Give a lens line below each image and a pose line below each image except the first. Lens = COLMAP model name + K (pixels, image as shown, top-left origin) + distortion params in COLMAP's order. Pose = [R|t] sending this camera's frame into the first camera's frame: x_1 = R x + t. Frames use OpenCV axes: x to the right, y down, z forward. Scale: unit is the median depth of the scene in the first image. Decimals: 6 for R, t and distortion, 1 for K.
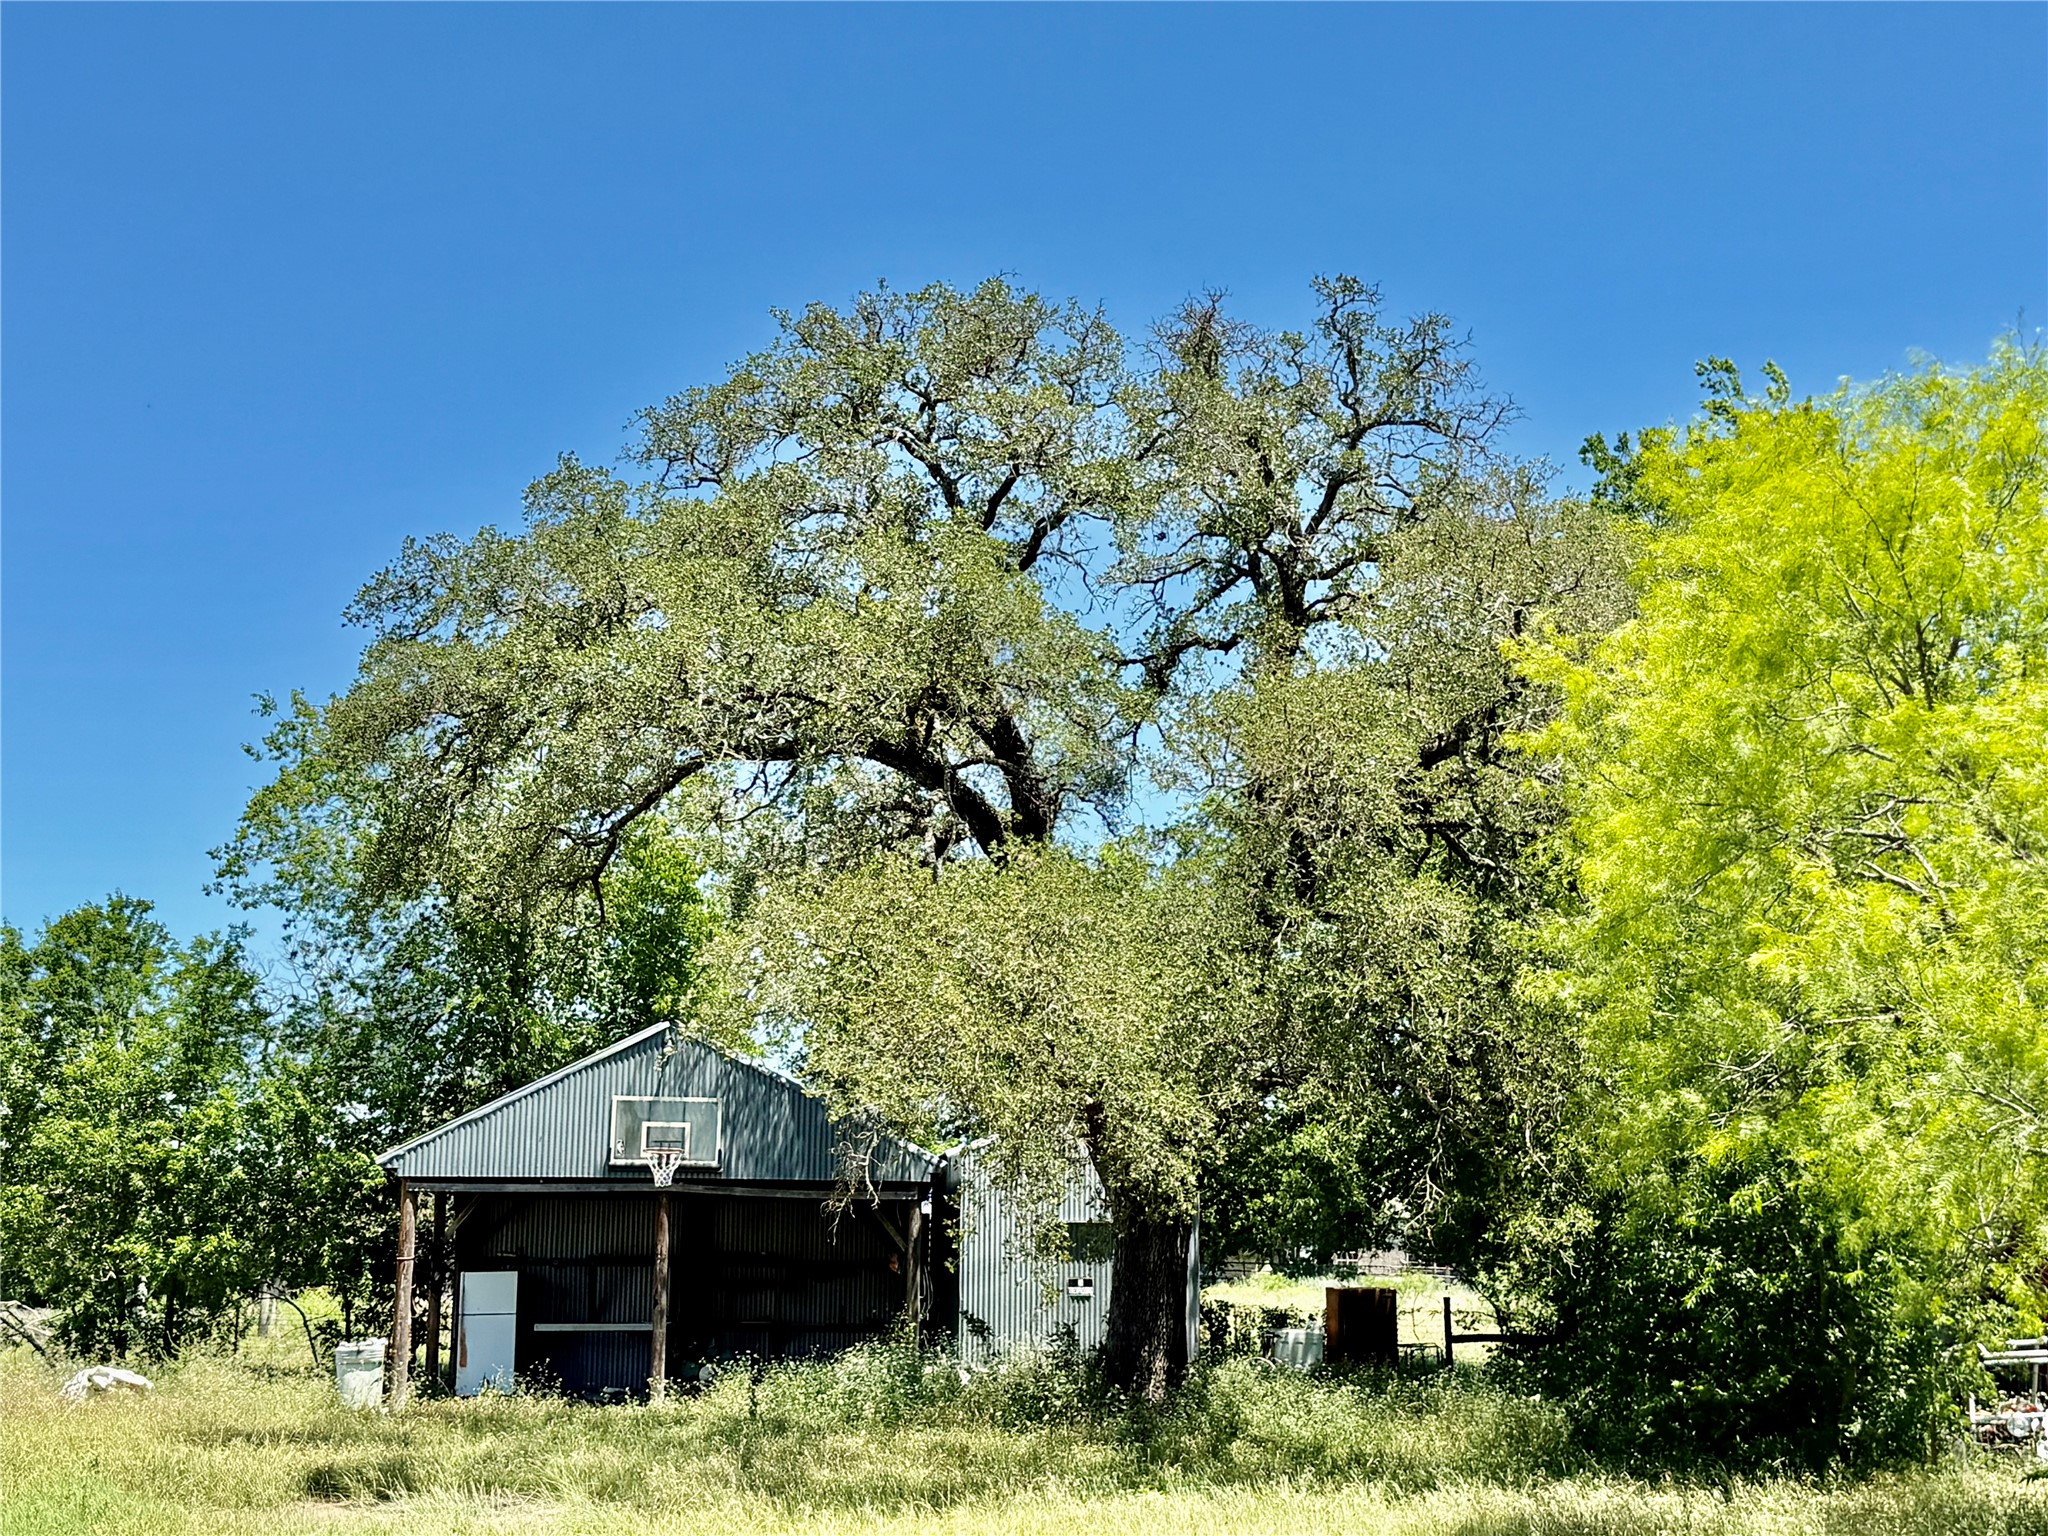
lens RADIAL K [[2428.2, 0, 1024.0], [0, 2428.2, 768.0], [0, 0, 1]] dist [0.115458, 0.000300]
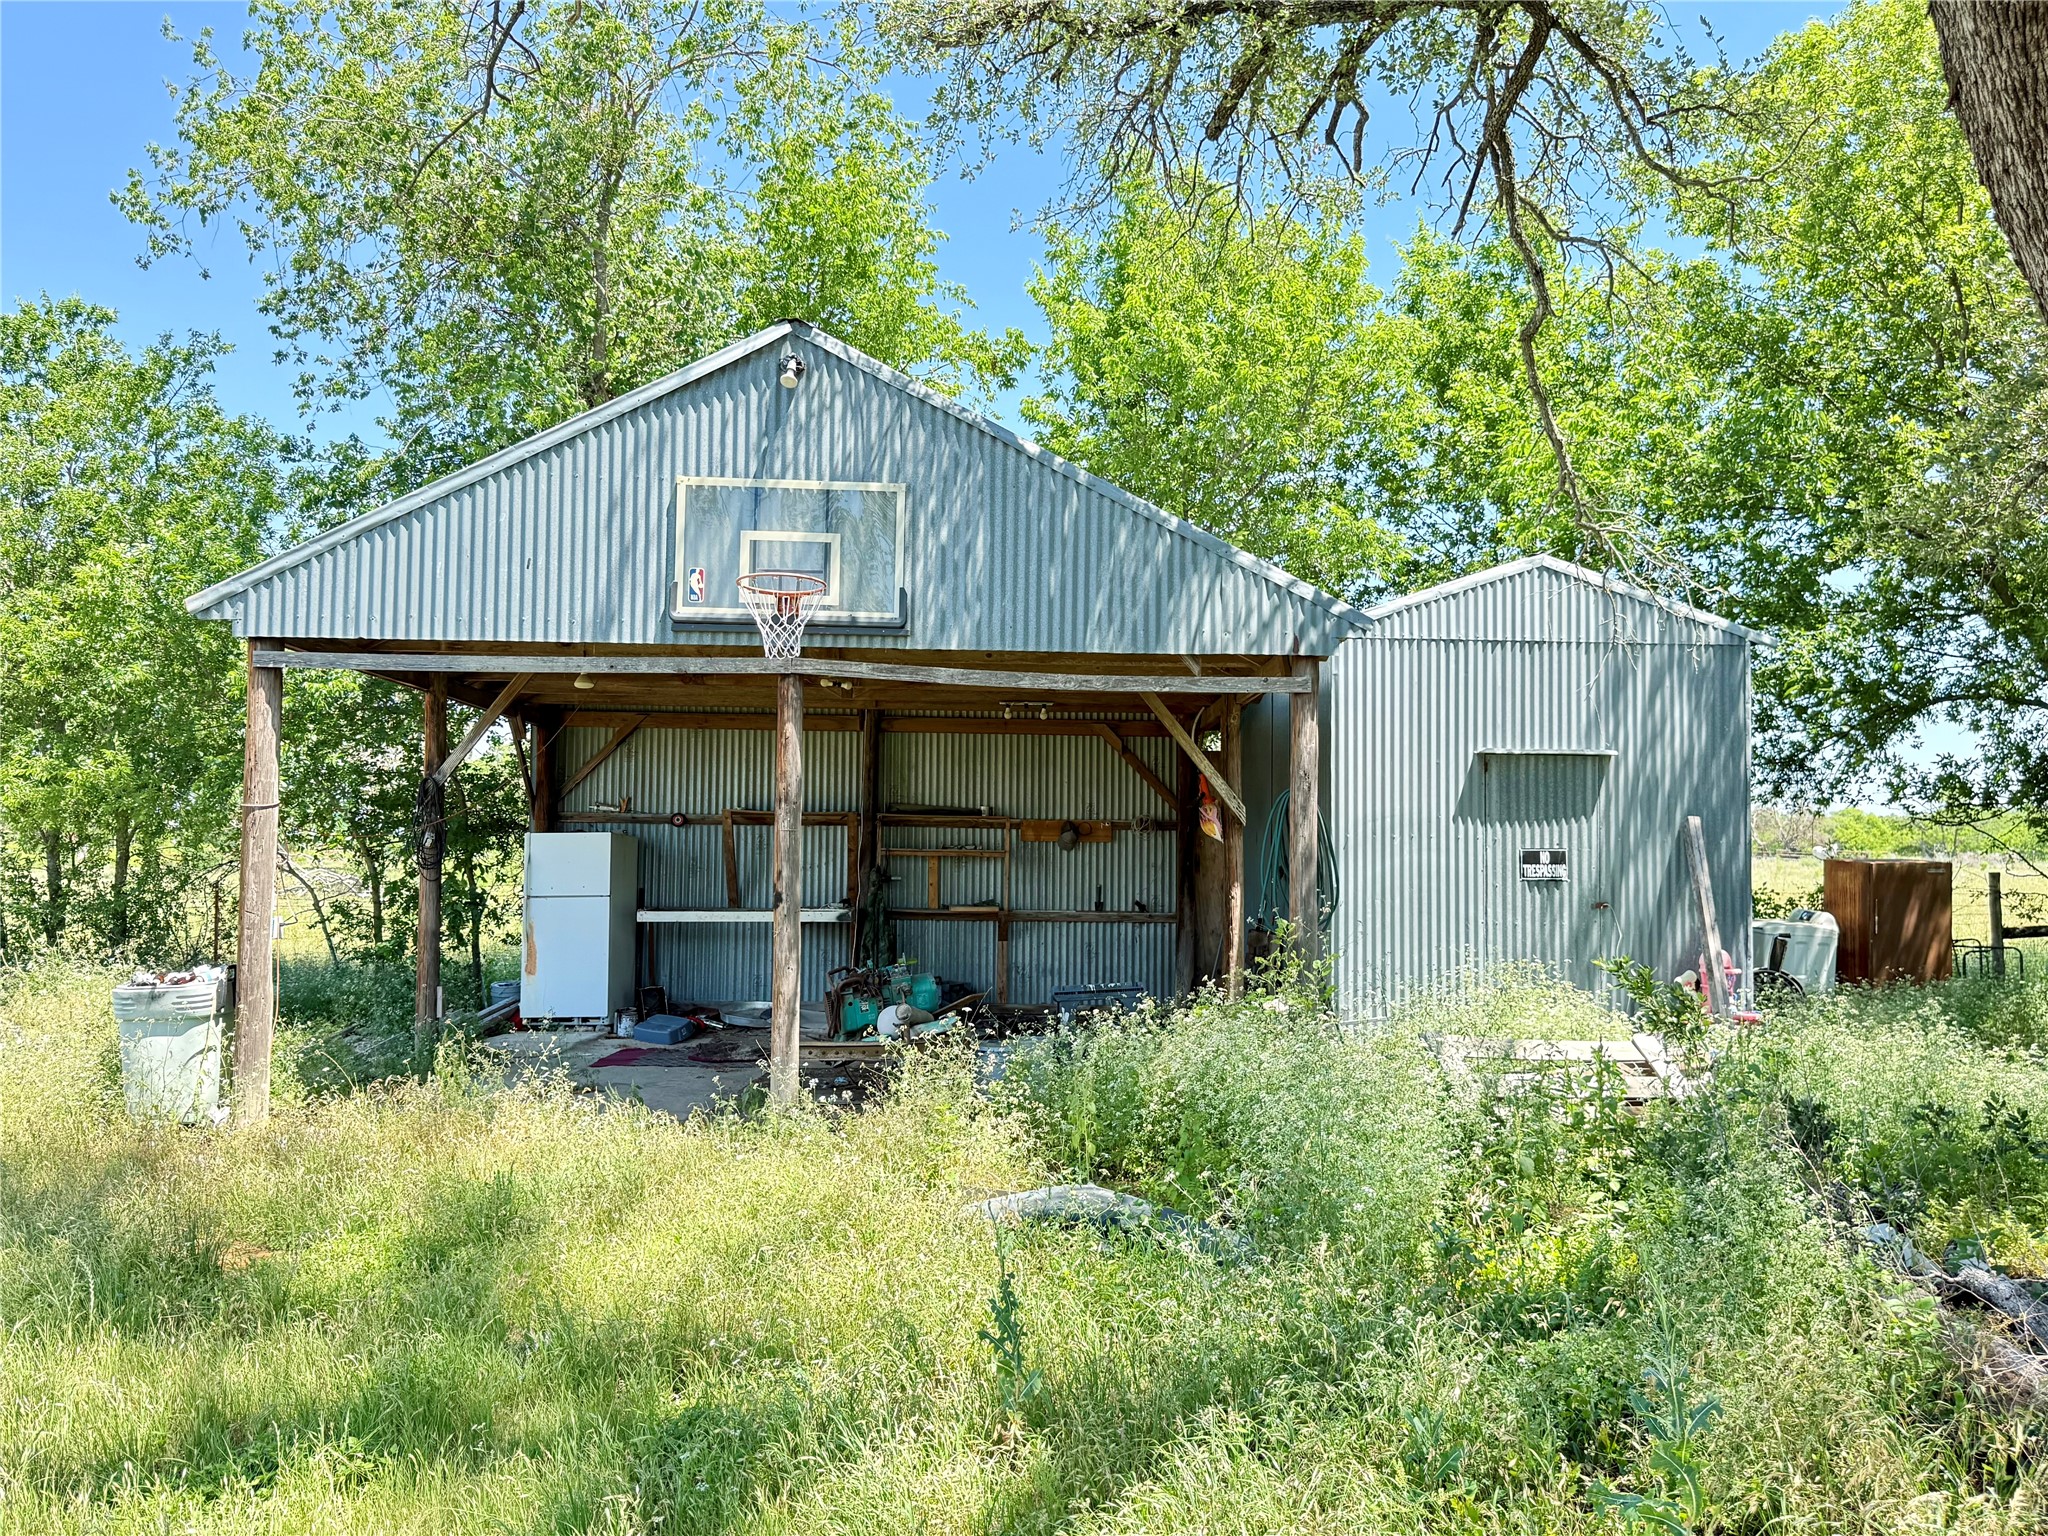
lens RADIAL K [[1670.2, 0, 1024.0], [0, 1670.2, 768.0], [0, 0, 1]] dist [-0.000826, 0.000763]
pose [[0.997787, -0.000940, -0.066483, -0.072238], [0.011874, 0.986347, 0.164251, 0.124918], [0.065421, -0.164677, 0.984176, 0.612405]]
